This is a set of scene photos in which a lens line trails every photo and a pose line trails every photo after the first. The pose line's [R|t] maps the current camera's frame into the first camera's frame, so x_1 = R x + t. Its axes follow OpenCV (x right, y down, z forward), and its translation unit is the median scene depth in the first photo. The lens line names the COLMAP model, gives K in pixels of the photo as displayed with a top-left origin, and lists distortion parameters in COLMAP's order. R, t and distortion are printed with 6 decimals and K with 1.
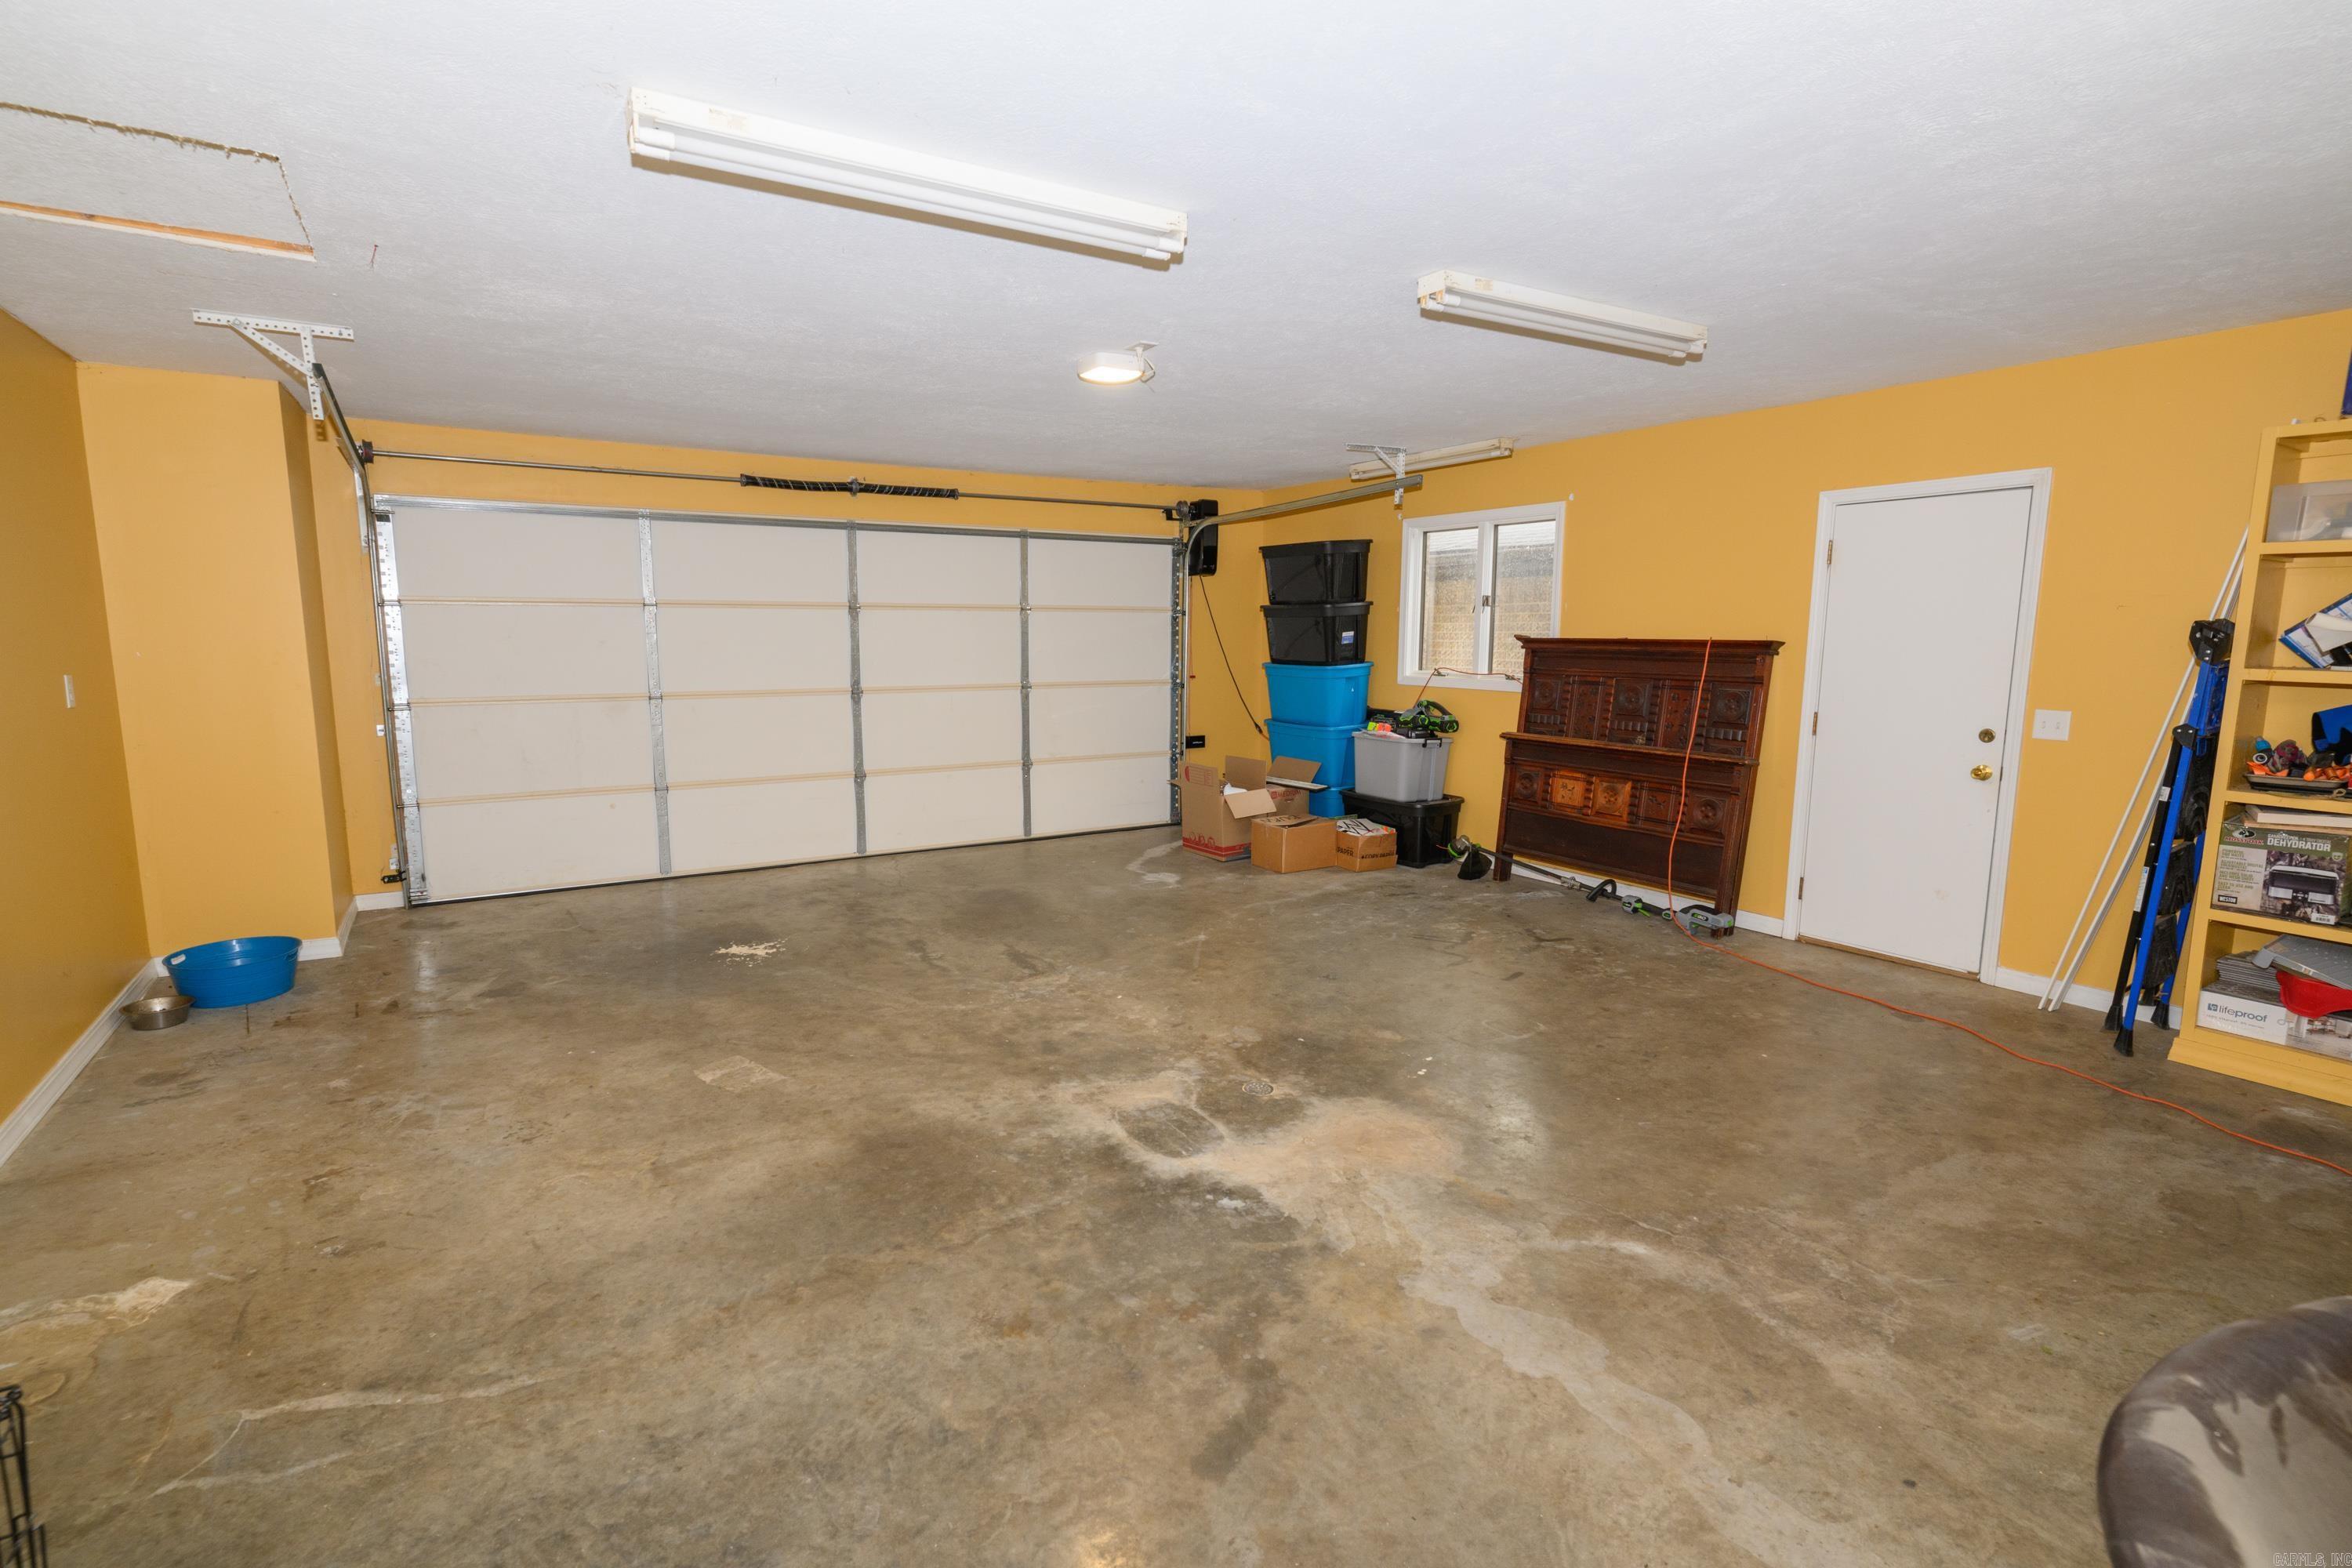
lens RADIAL K [[1111.7, 0, 1167.6], [0, 1111.7, 792.3], [0, 0, 1]] dist [-0.003887, 0.002444]
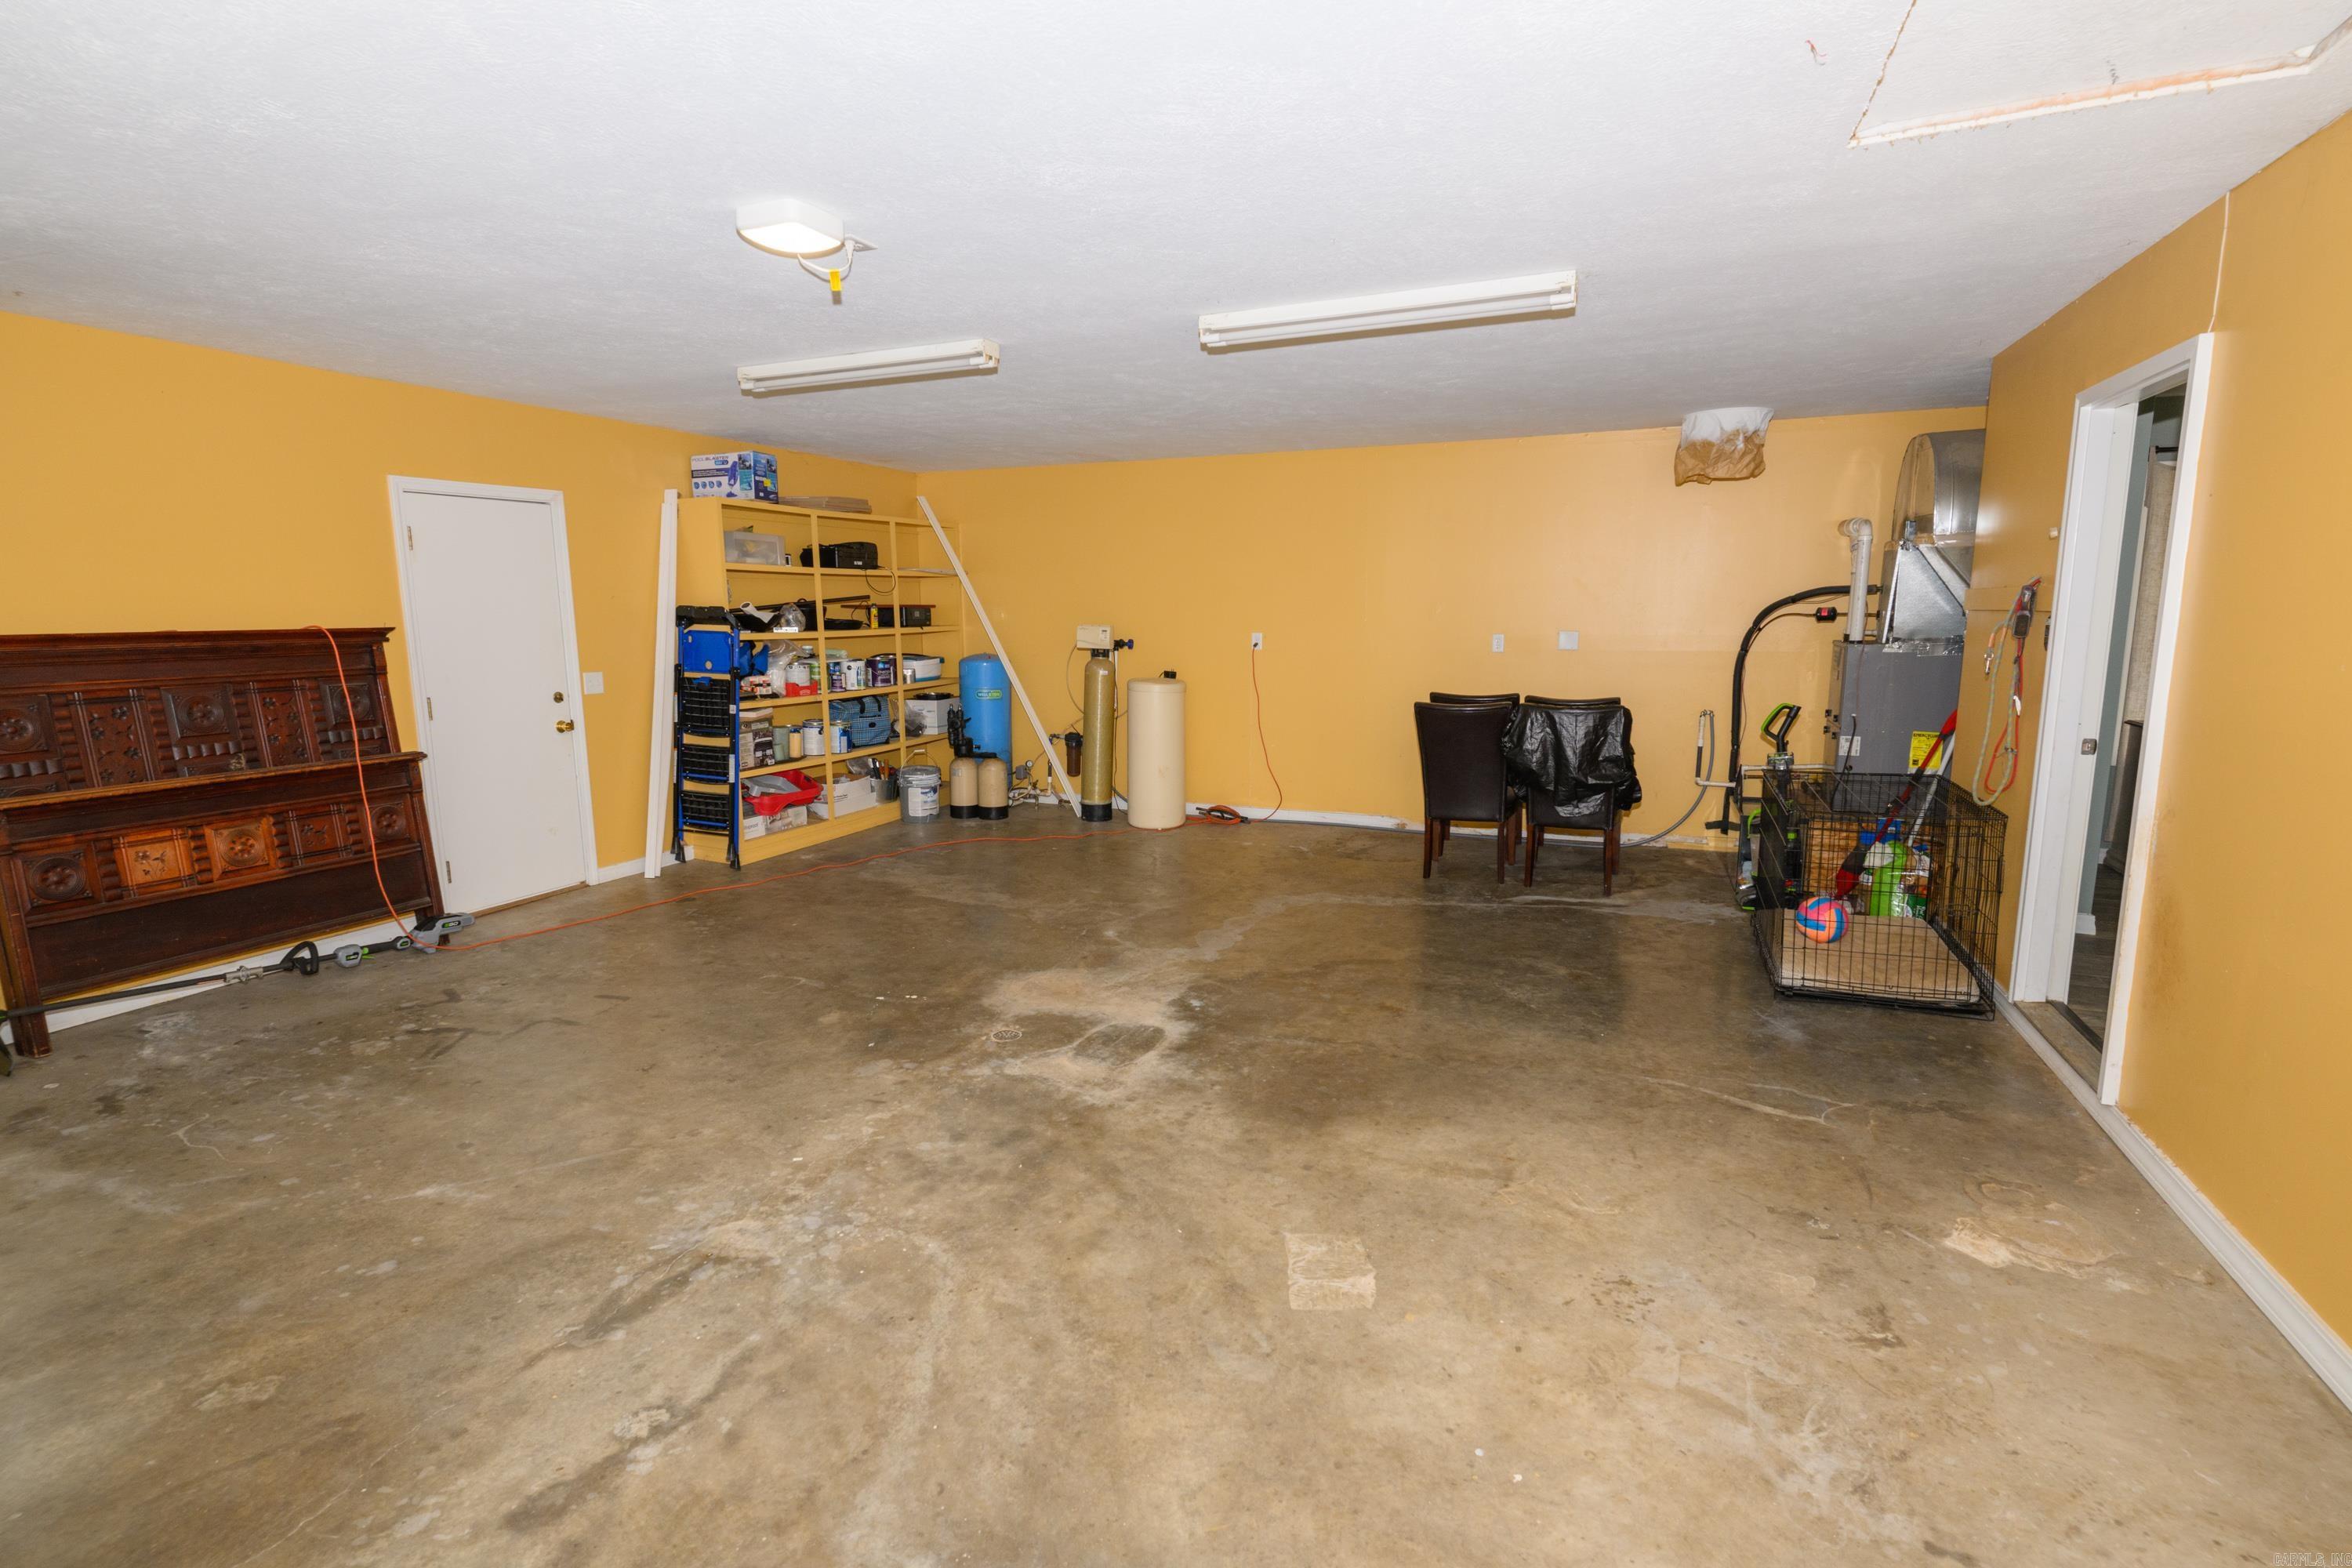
lens RADIAL K [[1111.7, 0, 1167.3], [0, 1111.7, 786.6], [0, 0, 1]] dist [-0.003887, 0.002444]
pose [[-0.569413, -0.128721, 0.811911, -0.823022], [0.127444, 0.961900, 0.241880, -0.201213], [-0.812112, 0.241203, -0.531314, 1.335483]]
